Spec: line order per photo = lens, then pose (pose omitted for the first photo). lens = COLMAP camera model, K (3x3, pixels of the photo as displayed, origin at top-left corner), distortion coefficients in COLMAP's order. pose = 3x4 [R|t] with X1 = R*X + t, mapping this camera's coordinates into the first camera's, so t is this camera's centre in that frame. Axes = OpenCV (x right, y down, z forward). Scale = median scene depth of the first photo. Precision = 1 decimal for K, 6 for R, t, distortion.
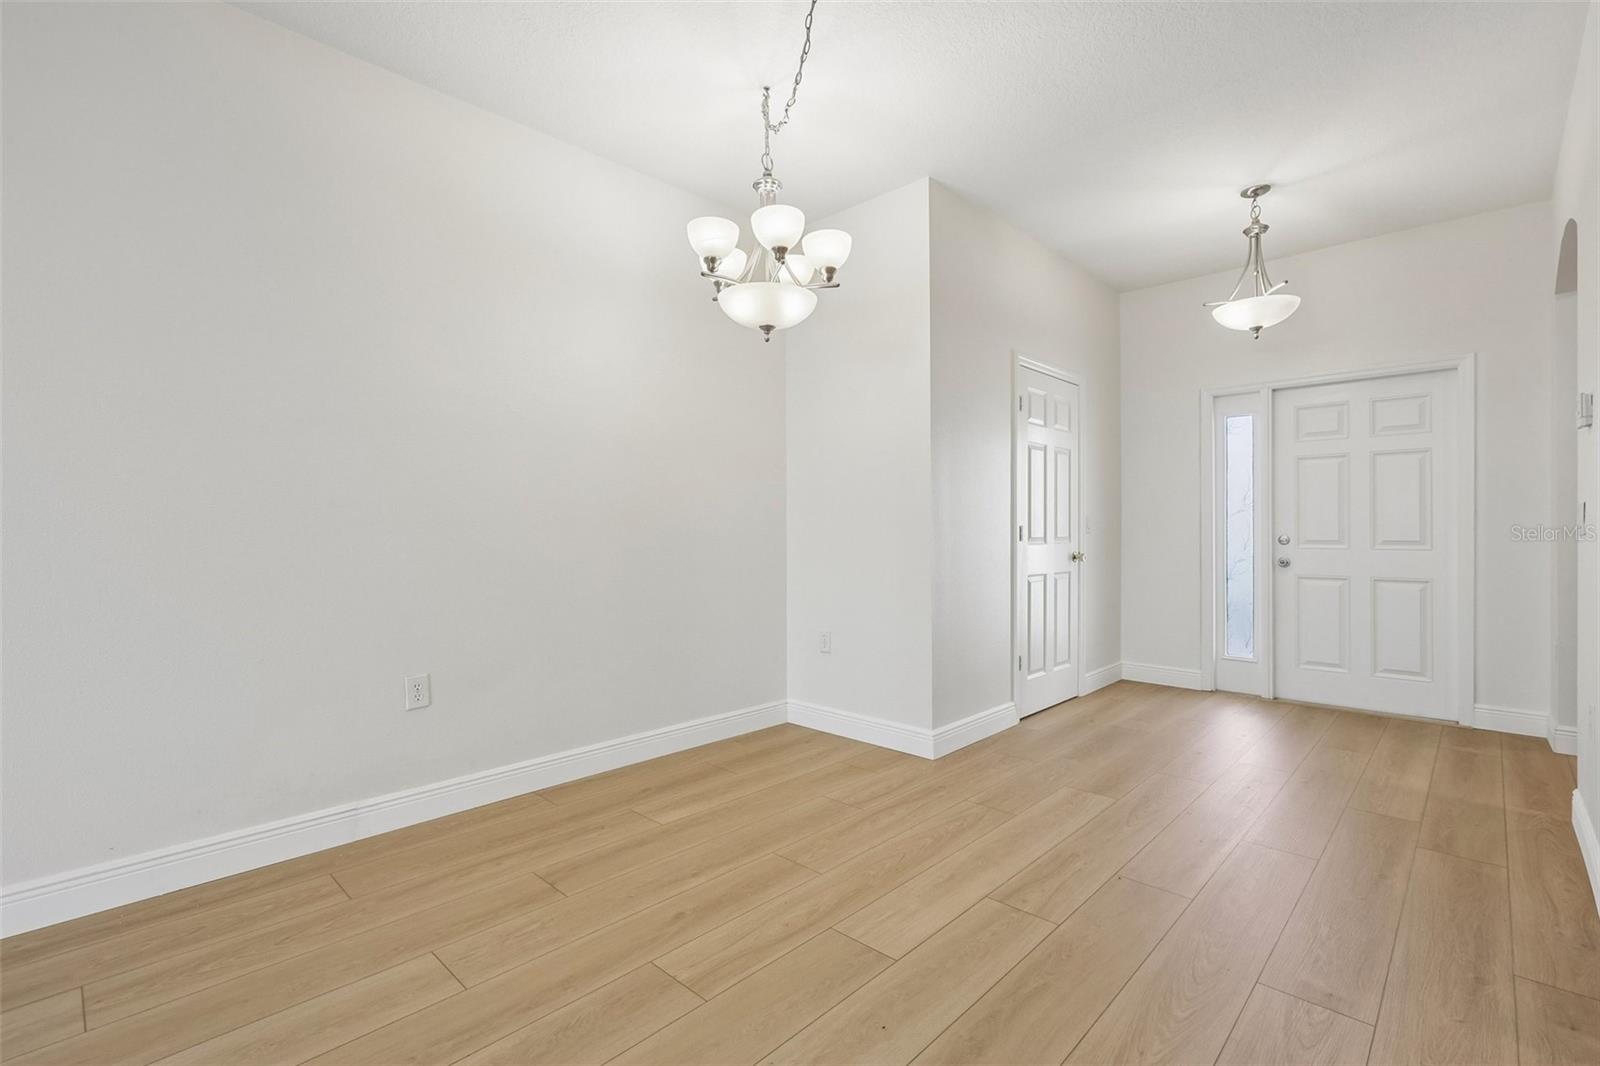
lens RADIAL K [[728.5, 0, 803.6], [0, 728.5, 527.3], [0, 0, 1]] dist [0.002359, 0.001257]
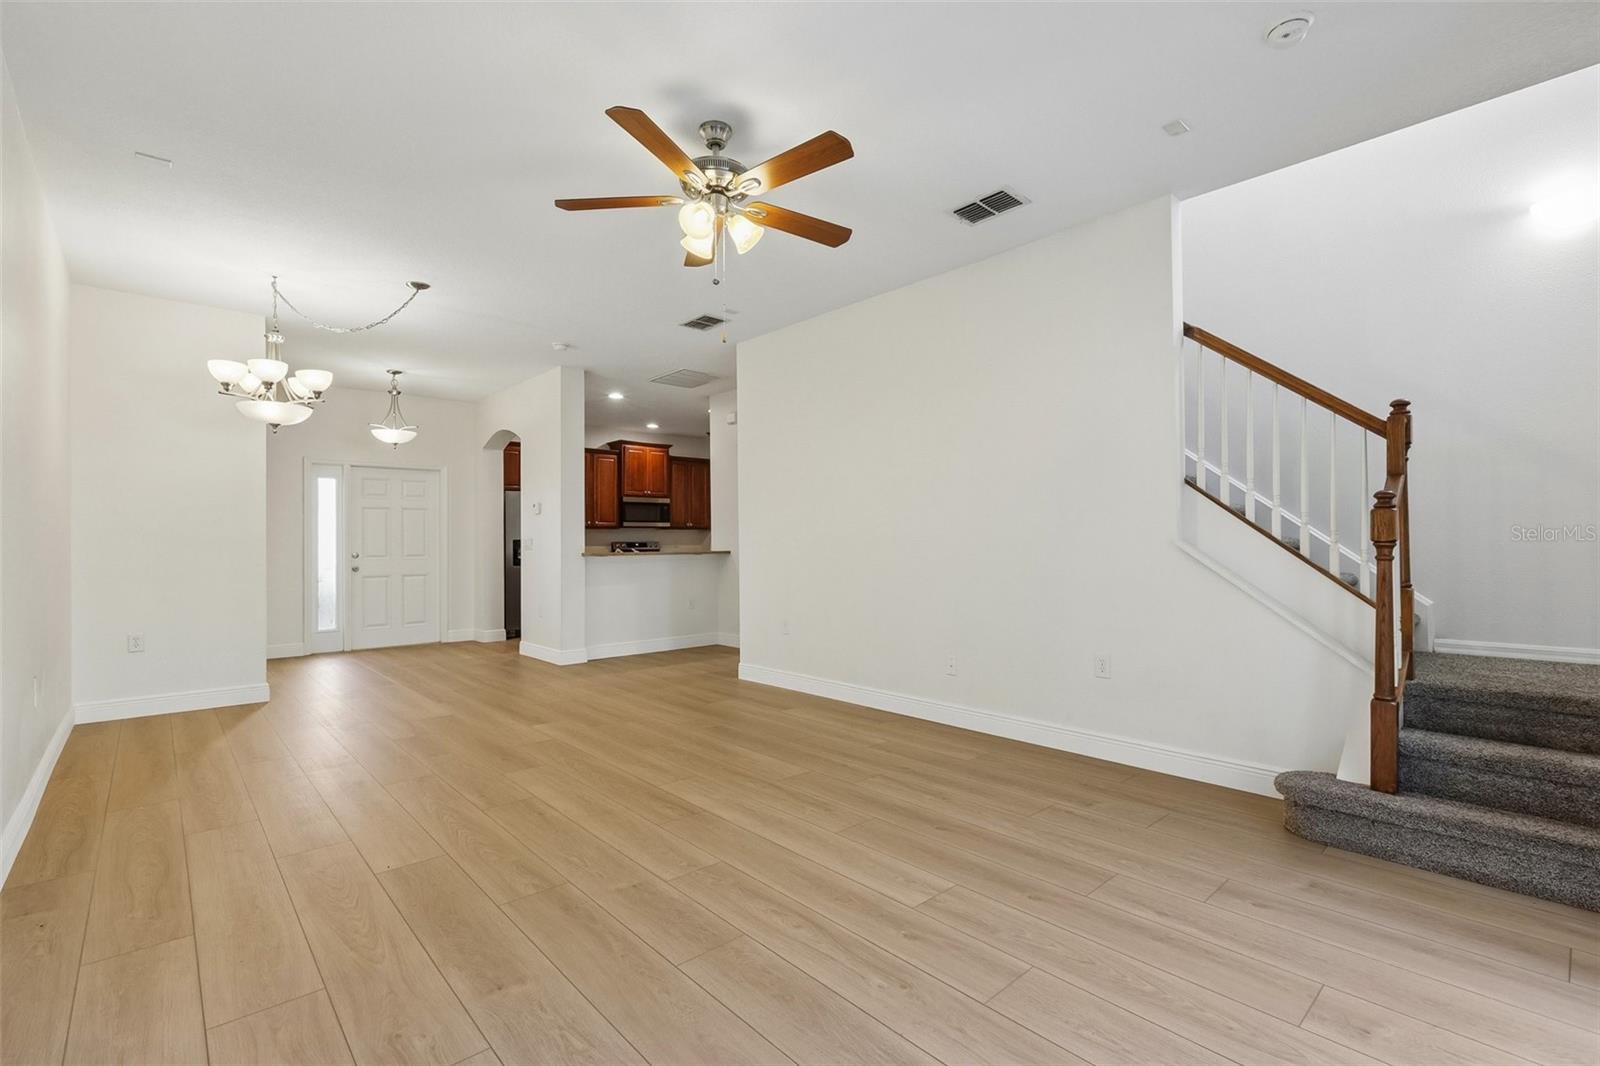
lens RADIAL K [[728.5, 0, 803.3], [0, 728.5, 538.4], [0, 0, 1]] dist [0.002359, 0.001257]
pose [[0.090517, 0.011007, 0.995834, -0.936758], [0.002886, 0.999932, -0.011314, 0.000237], [-0.995891, 0.003898, 0.090480, -0.188315]]
